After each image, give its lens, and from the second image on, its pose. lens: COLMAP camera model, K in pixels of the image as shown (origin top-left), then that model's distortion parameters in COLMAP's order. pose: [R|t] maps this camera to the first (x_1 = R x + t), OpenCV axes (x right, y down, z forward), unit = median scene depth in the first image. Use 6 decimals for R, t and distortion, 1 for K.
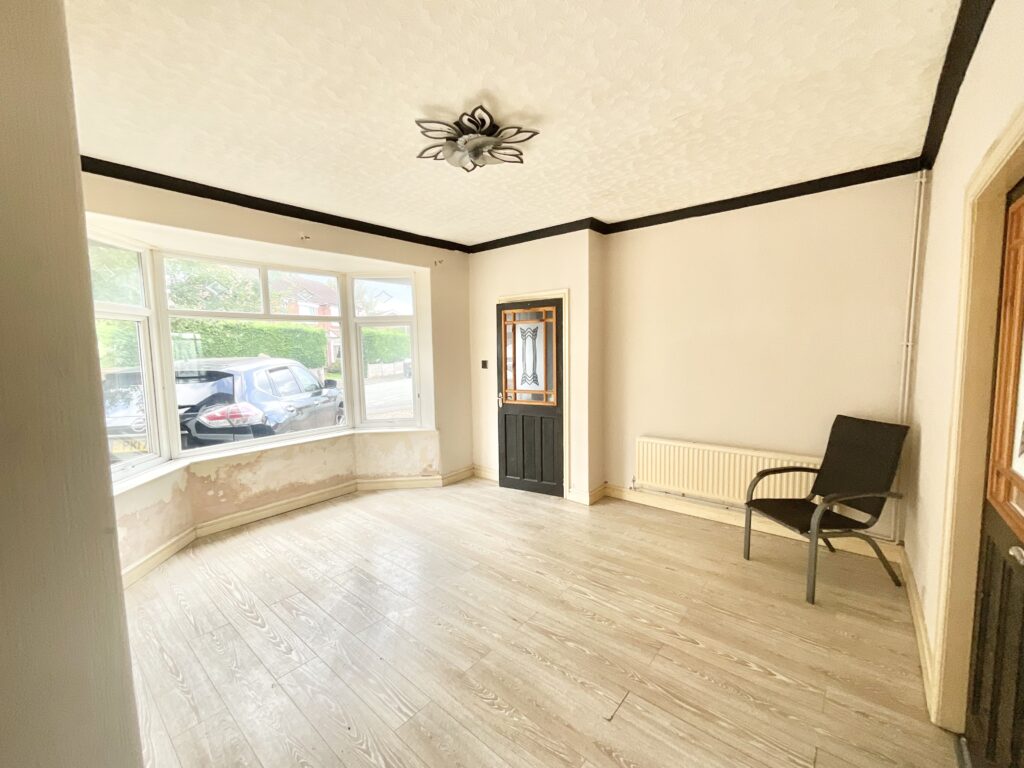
lens RADIAL K [[418.6, 0, 512.0], [0, 418.6, 384.0], [0, 0, 1]] dist [-0.000780, 0.000643]
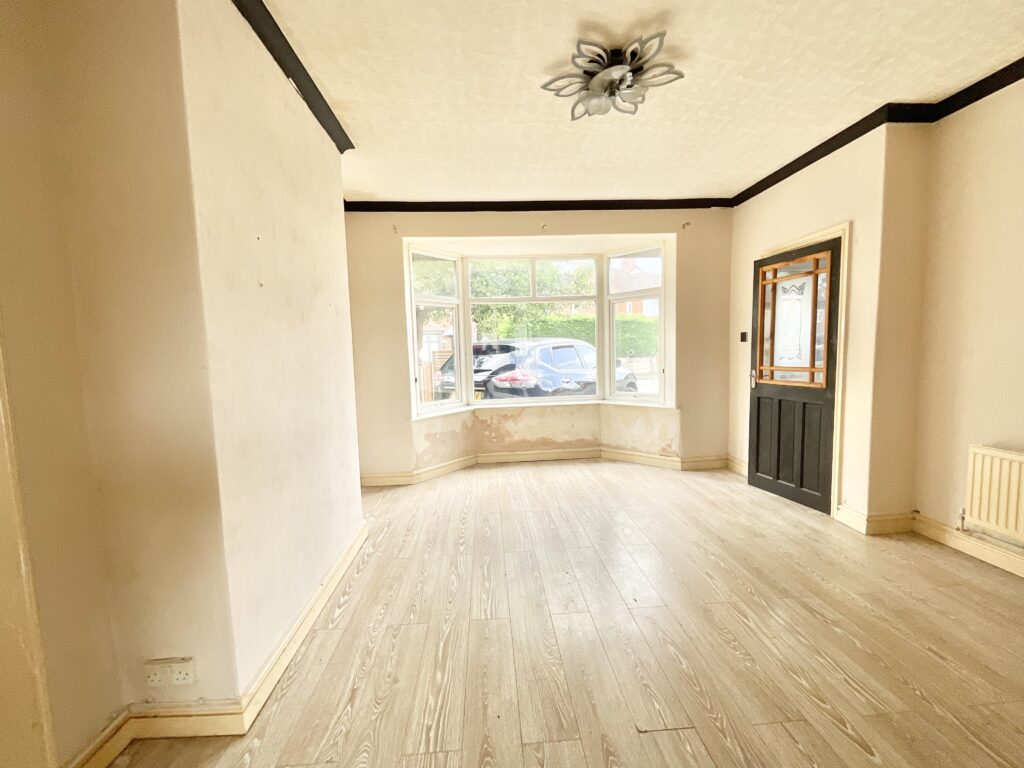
lens RADIAL K [[418.6, 0, 512.0], [0, 418.6, 384.0], [0, 0, 1]] dist [-0.000780, 0.000643]
pose [[0.693109, 0.055959, -0.718657, 0.249884], [-0.044716, 0.998400, 0.034616, 0.044247], [0.719444, 0.008143, 0.694502, 0.100905]]
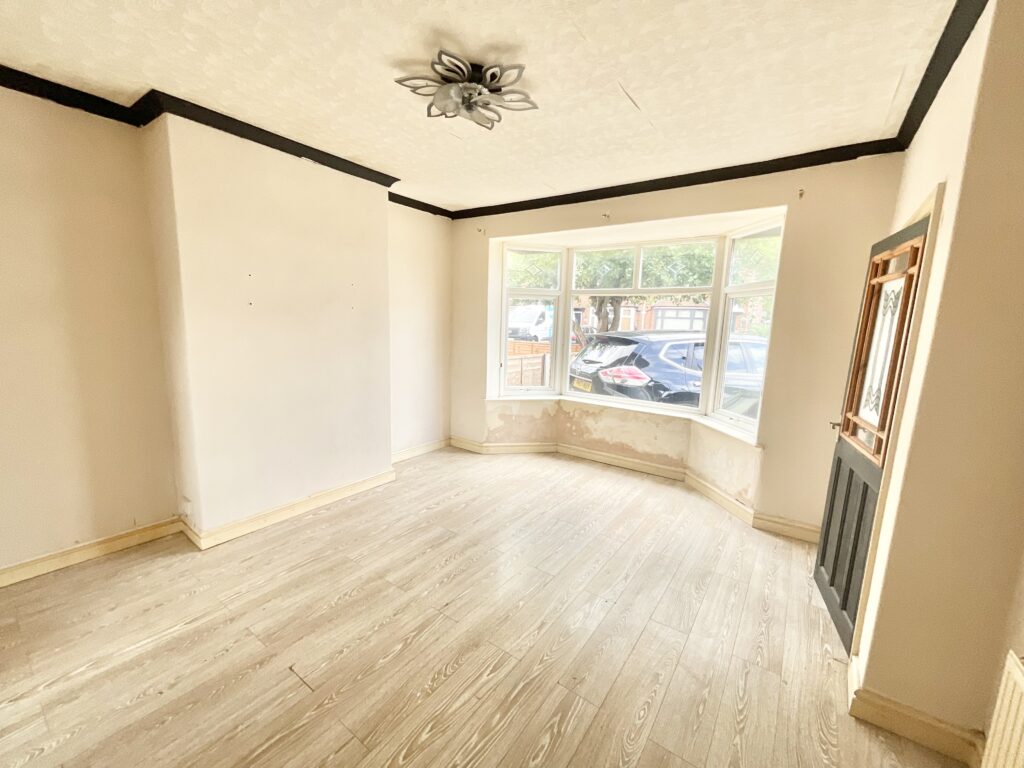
lens RADIAL K [[418.6, 0, 512.0], [0, 418.6, 384.0], [0, 0, 1]] dist [-0.000780, 0.000643]
pose [[0.077684, 0.172523, -0.981937, 0.490924], [-0.118993, 0.979478, 0.162677, -0.058987], [0.989851, 0.104206, 0.096619, 0.565572]]
